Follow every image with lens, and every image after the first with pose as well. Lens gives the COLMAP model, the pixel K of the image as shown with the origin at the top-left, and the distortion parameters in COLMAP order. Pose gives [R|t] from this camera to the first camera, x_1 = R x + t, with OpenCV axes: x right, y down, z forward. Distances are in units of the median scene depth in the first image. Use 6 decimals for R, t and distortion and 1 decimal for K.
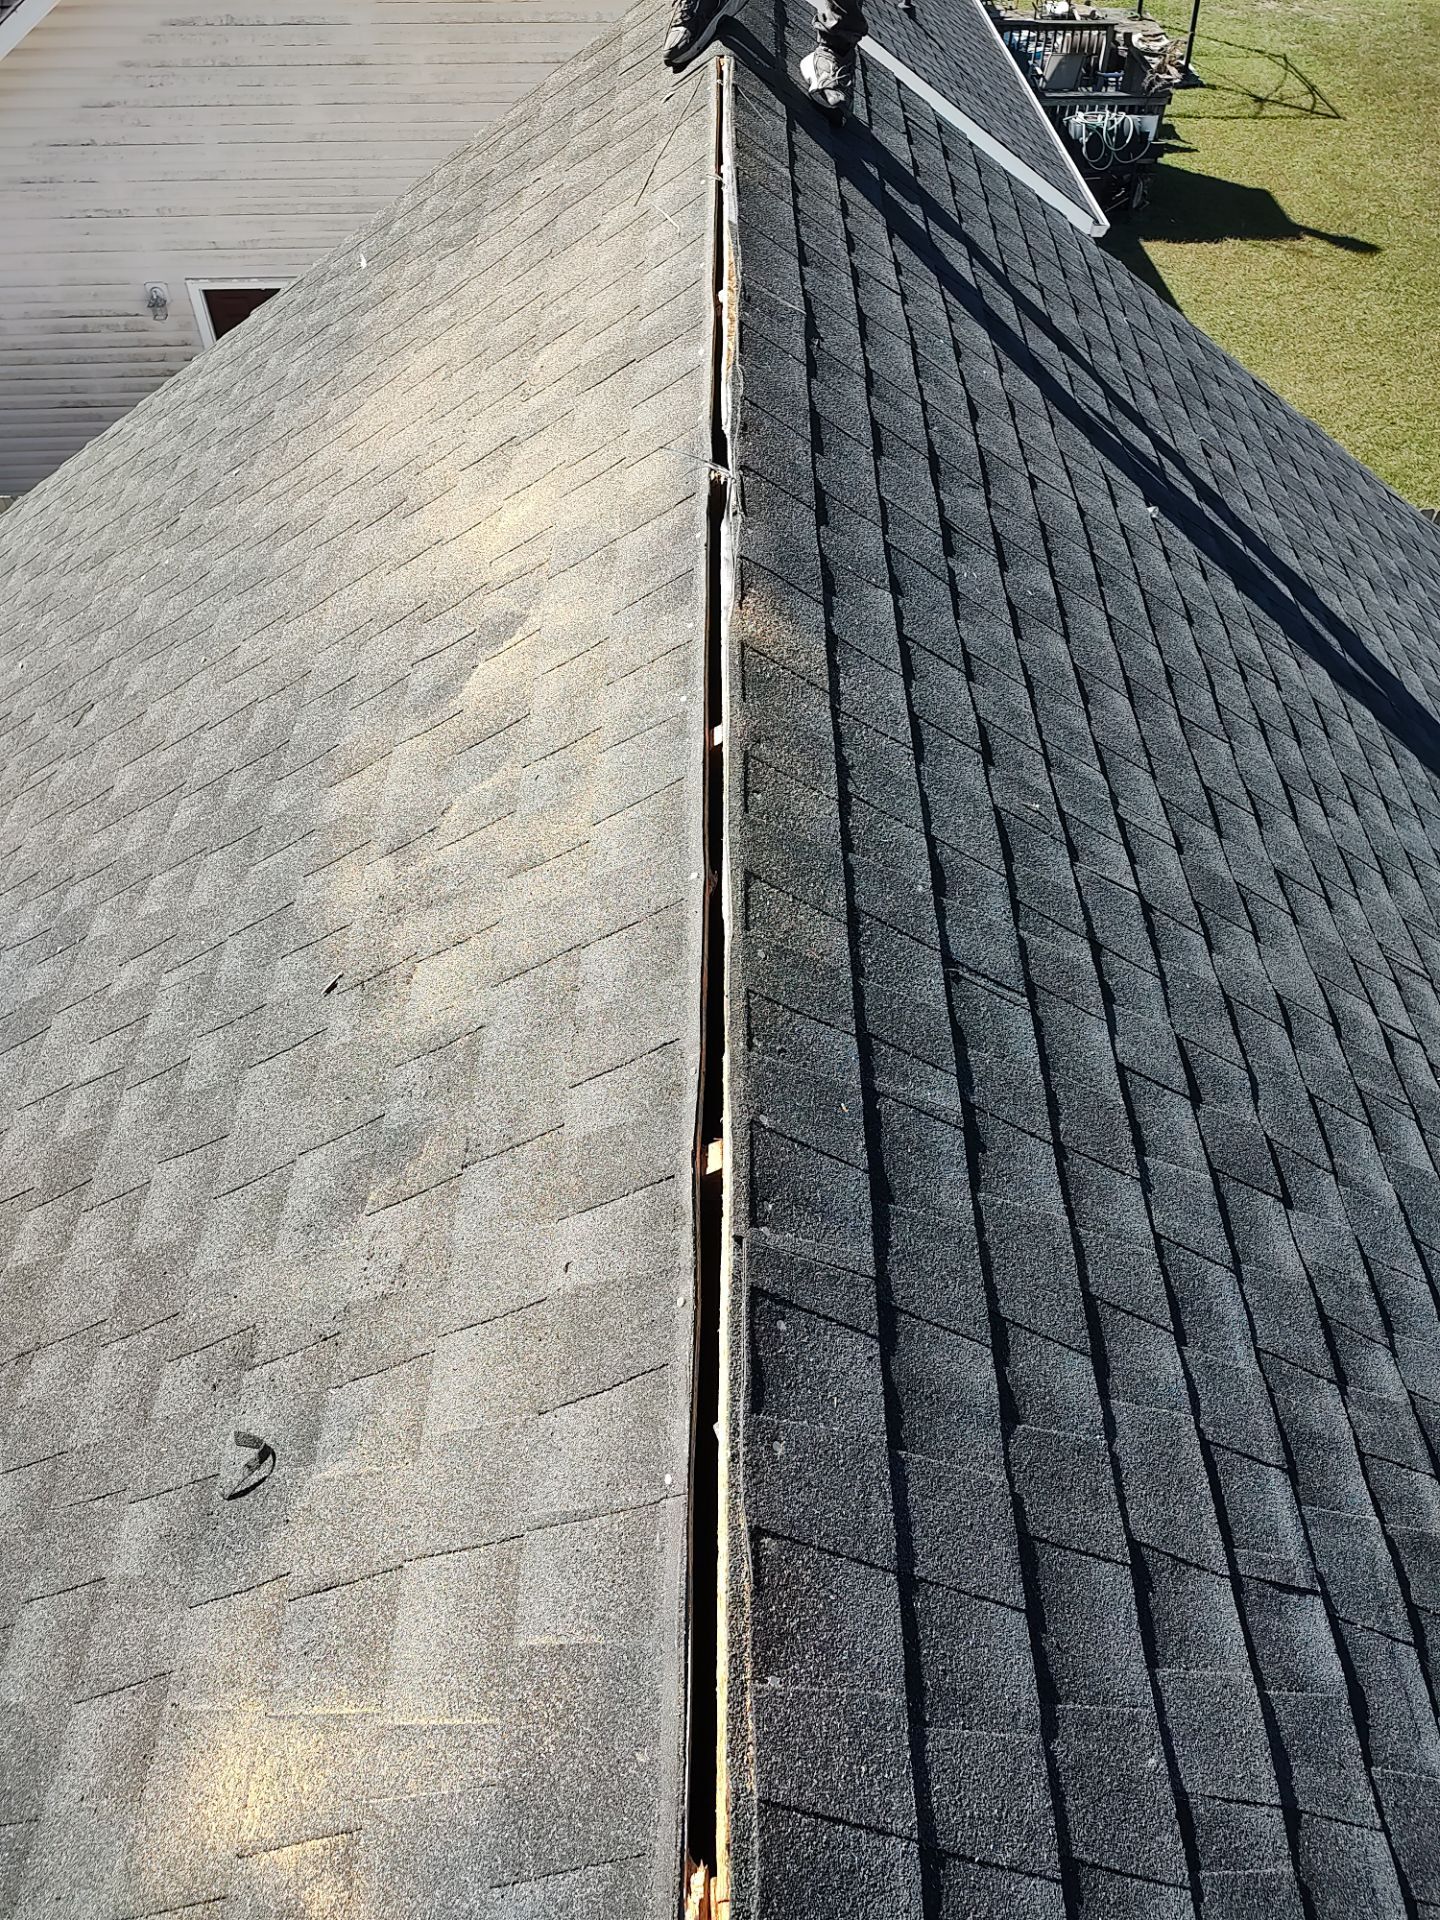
lens RADIAL K [[1361.6, 0, 722.0], [0, 1361.6, 962.1], [0, 0, 1]] dist [0.002852, -0.001468]
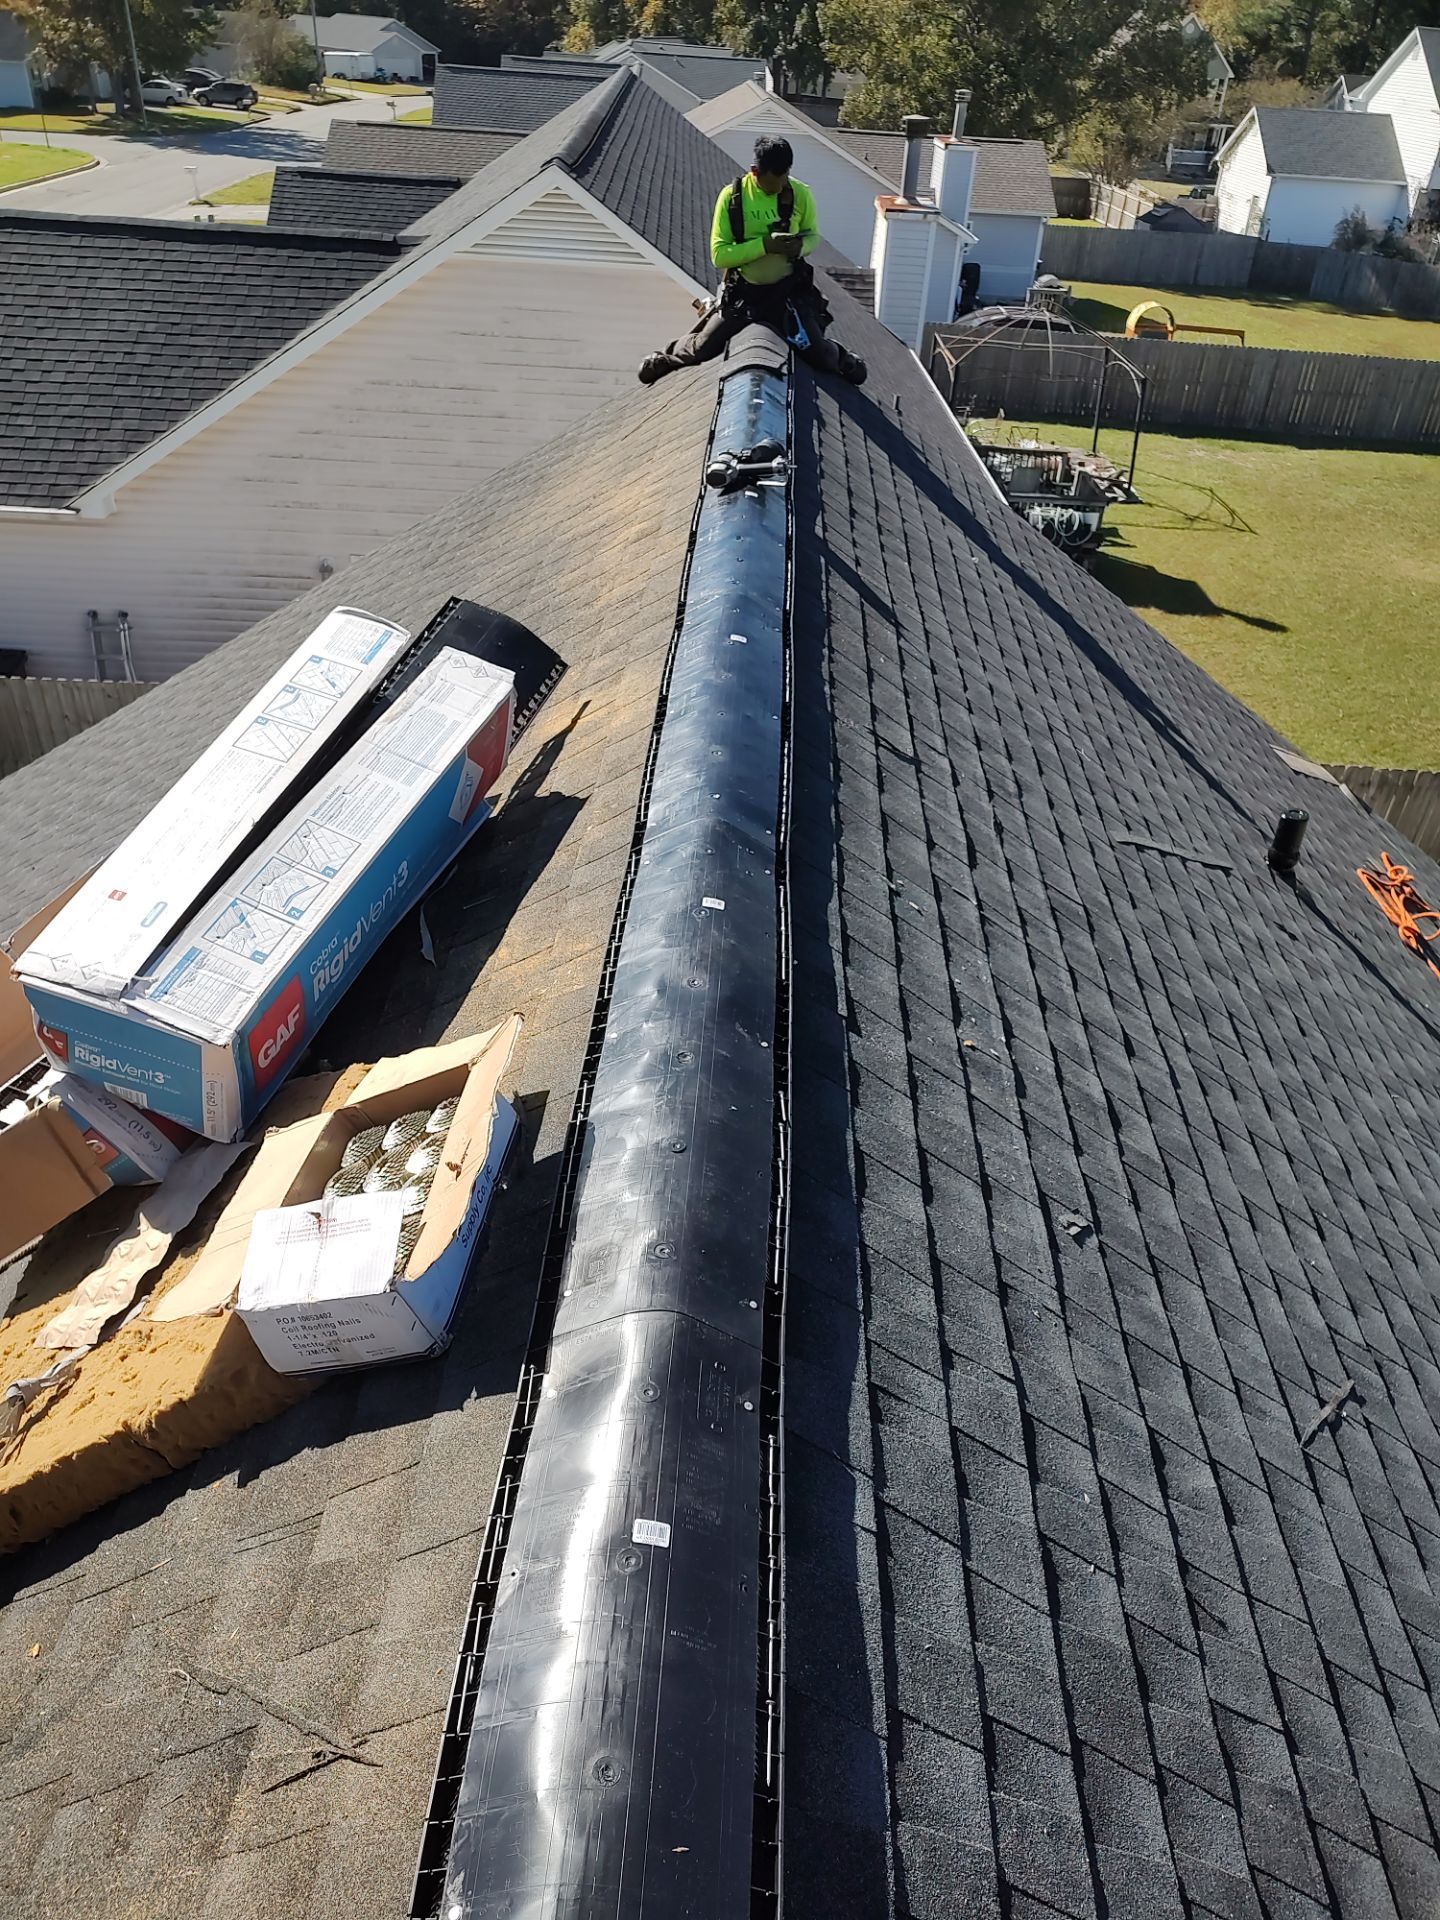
lens RADIAL K [[1358.1, 0, 725.6], [0, 1358.1, 968.9], [0, 0, 1]] dist [0.015353, -0.002481]
pose [[0.998228, 0.059399, -0.003611, 0.001954], [-0.058433, 0.966894, -0.248399, 0.139661], [-0.011264, 0.248170, 0.968651, -0.135711]]
